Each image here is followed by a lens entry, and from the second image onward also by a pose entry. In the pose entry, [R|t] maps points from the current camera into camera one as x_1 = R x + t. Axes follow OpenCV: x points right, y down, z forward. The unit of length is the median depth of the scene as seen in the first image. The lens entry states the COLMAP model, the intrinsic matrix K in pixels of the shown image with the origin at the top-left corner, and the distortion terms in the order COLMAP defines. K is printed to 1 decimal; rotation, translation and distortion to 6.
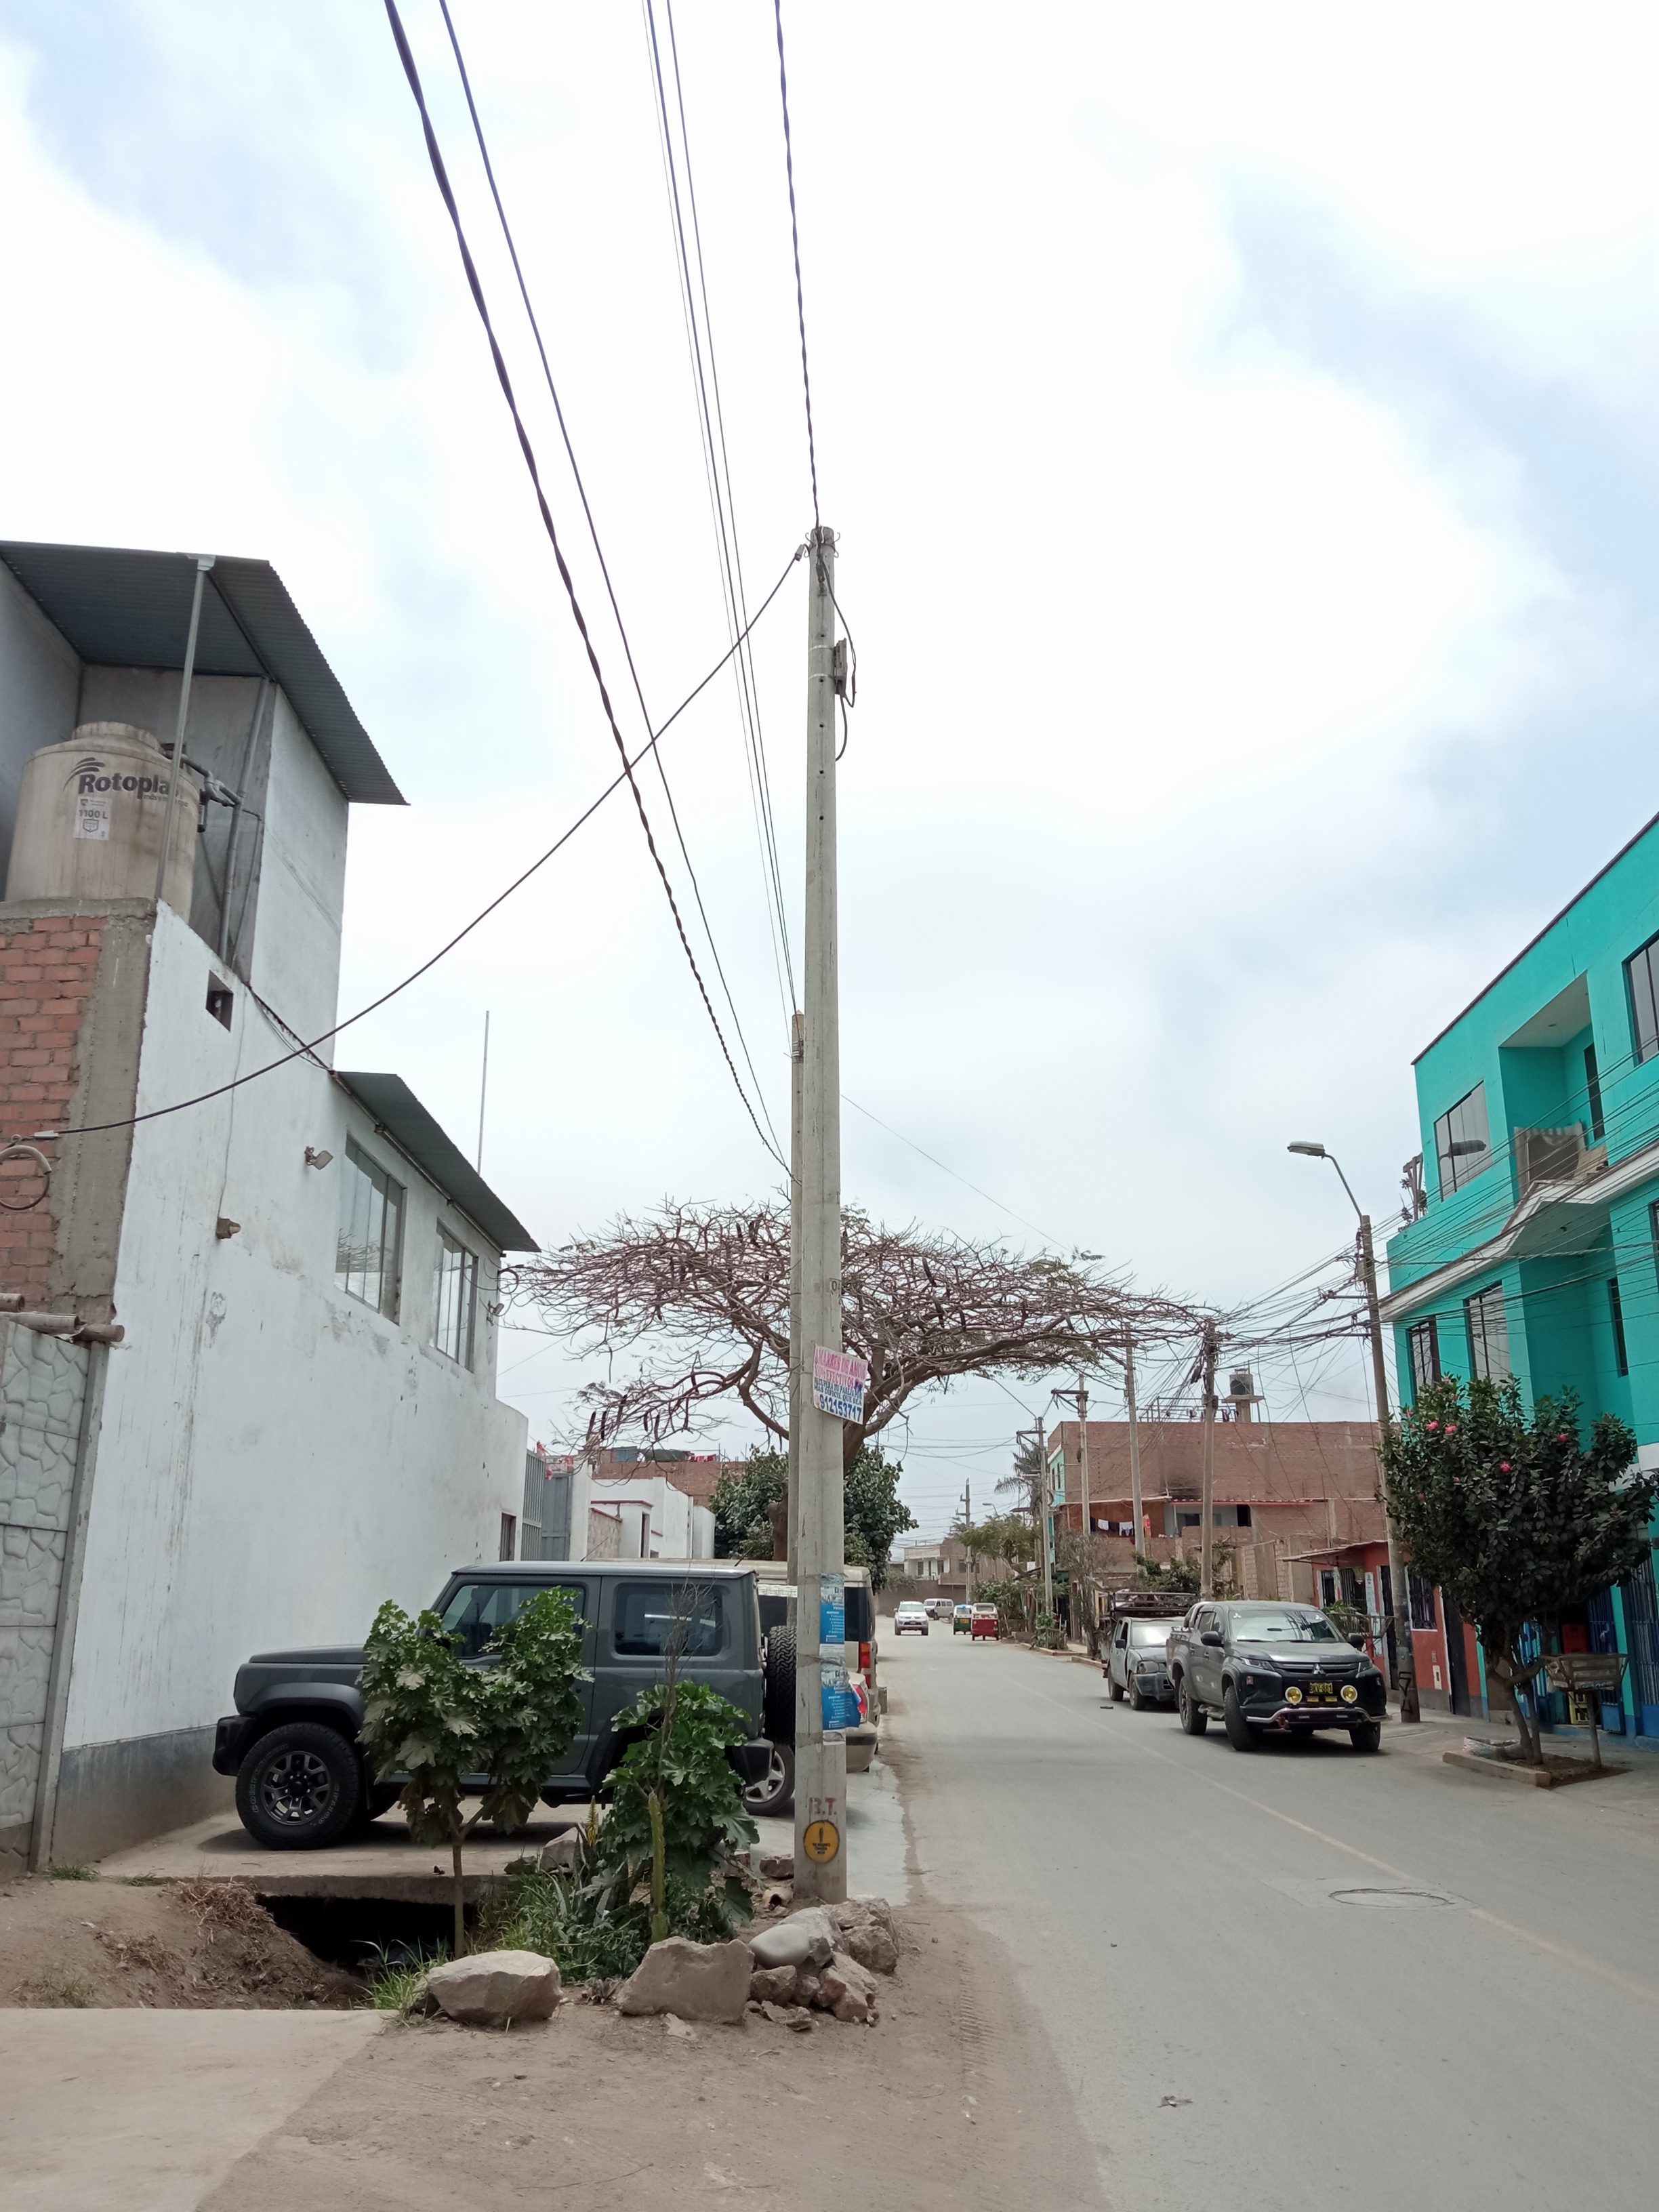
lens RADIAL K [[1763.1, 0, 831.4], [0, 1763.1, 1108.4], [0, 0, 1]] dist [0.076769, -0.145408]
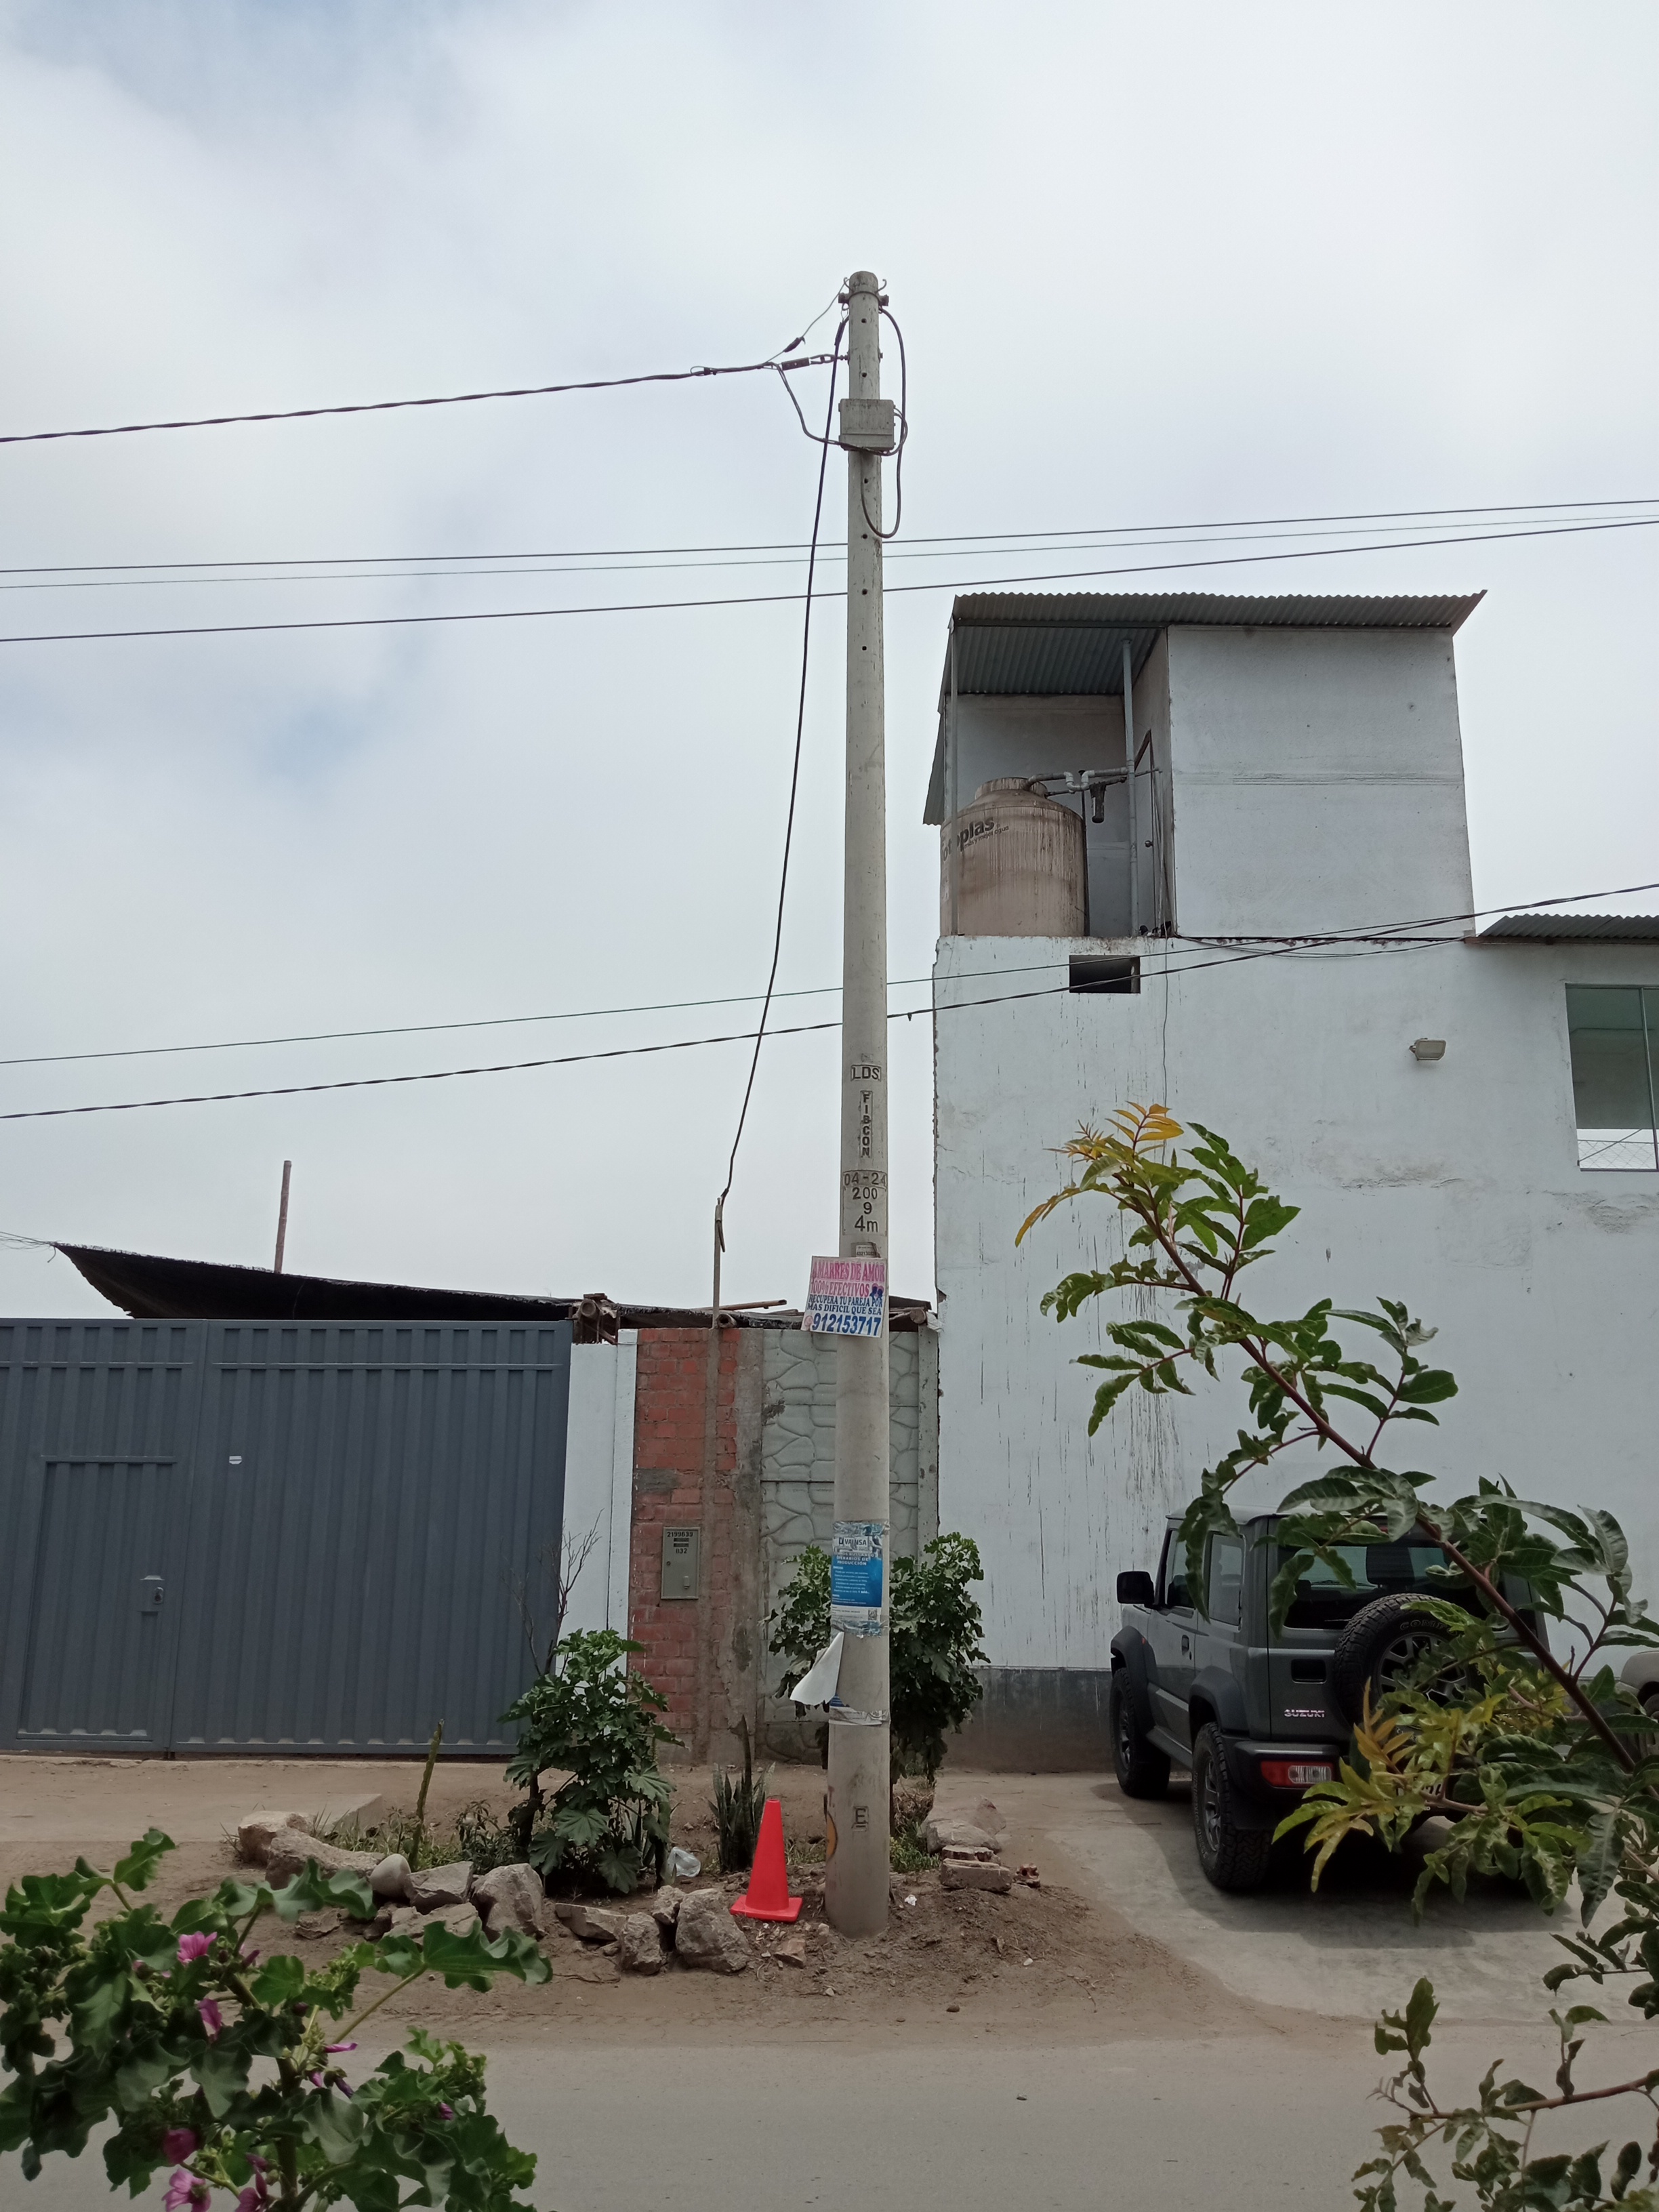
lens RADIAL K [[1762.0, 0, 829.5], [0, 1762.0, 1106.0], [0, 0, 1]] dist [0.074442, -0.146338]
pose [[0.042287, -0.233772, -0.971371, 0.682820], [0.261092, 0.941042, -0.215107, 0.207240], [0.964387, -0.244521, 0.100830, 0.767333]]
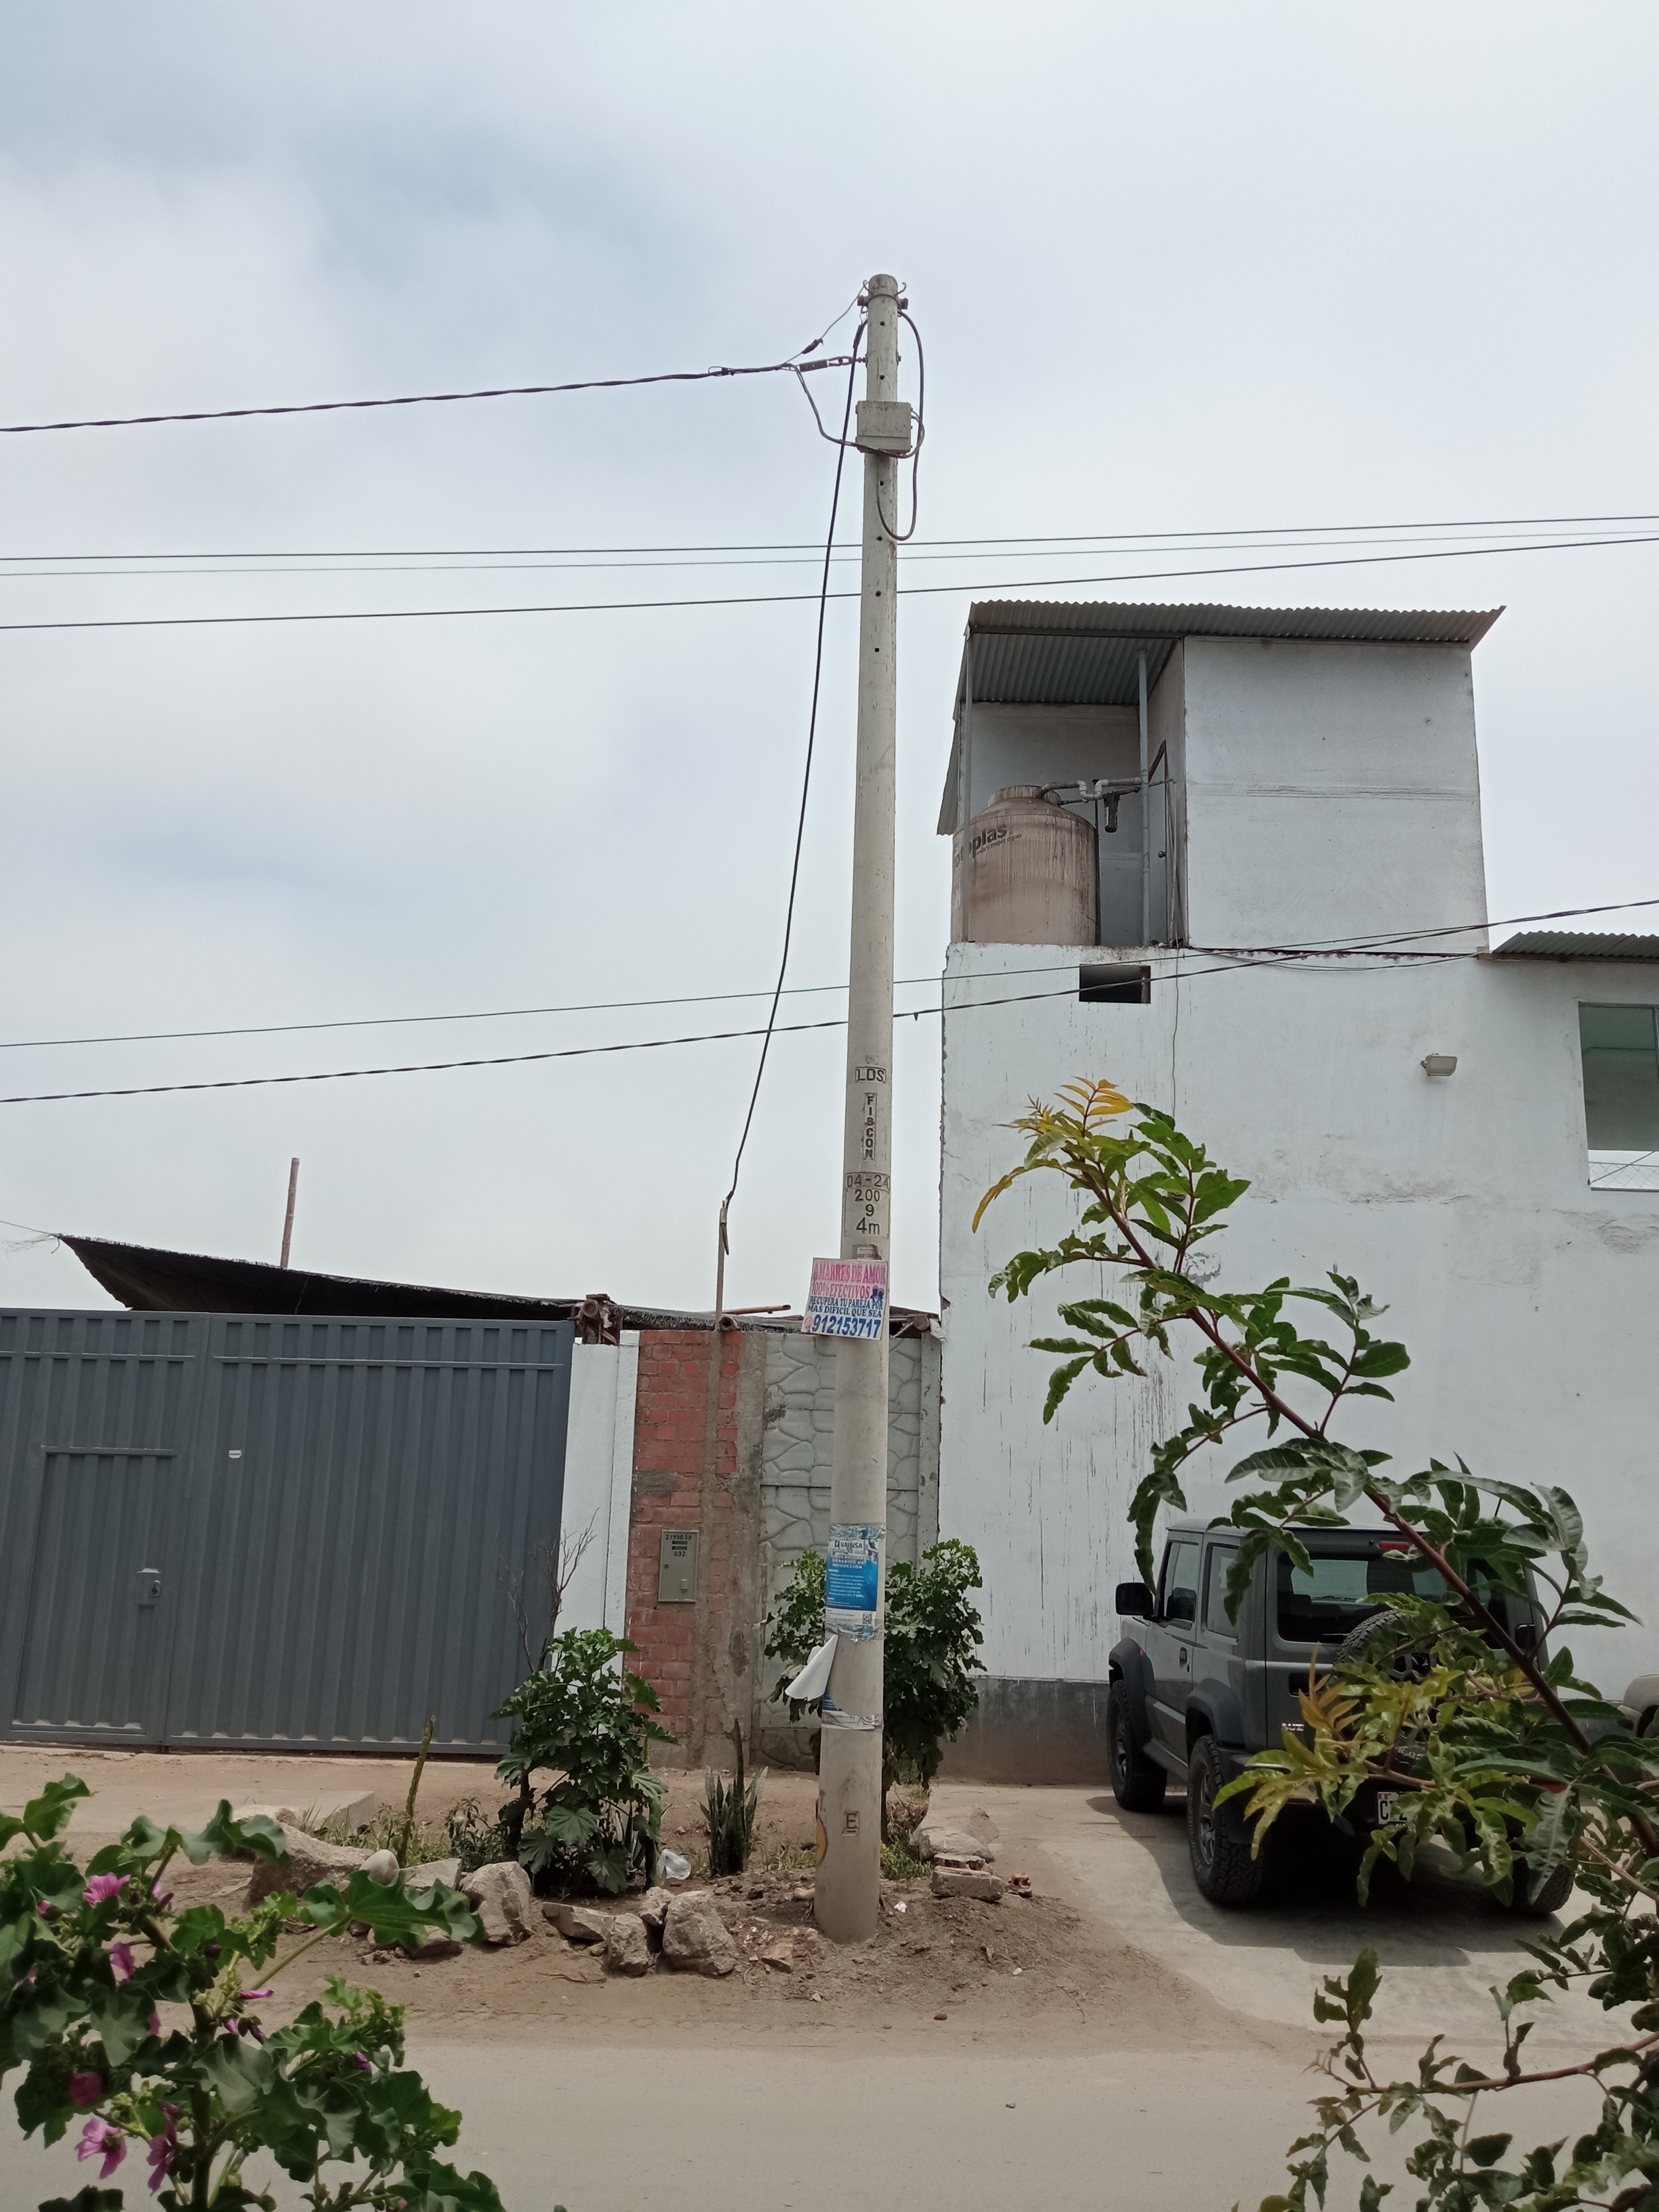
lens RADIAL K [[1763.1, 0, 831.4], [0, 1763.1, 1108.4], [0, 0, 1]] dist [0.076769, -0.145408]
pose [[0.040699, -0.237179, -0.970613, 0.681026], [0.243209, 0.944552, -0.220613, 0.210821], [0.969120, -0.227084, 0.096126, 0.769875]]
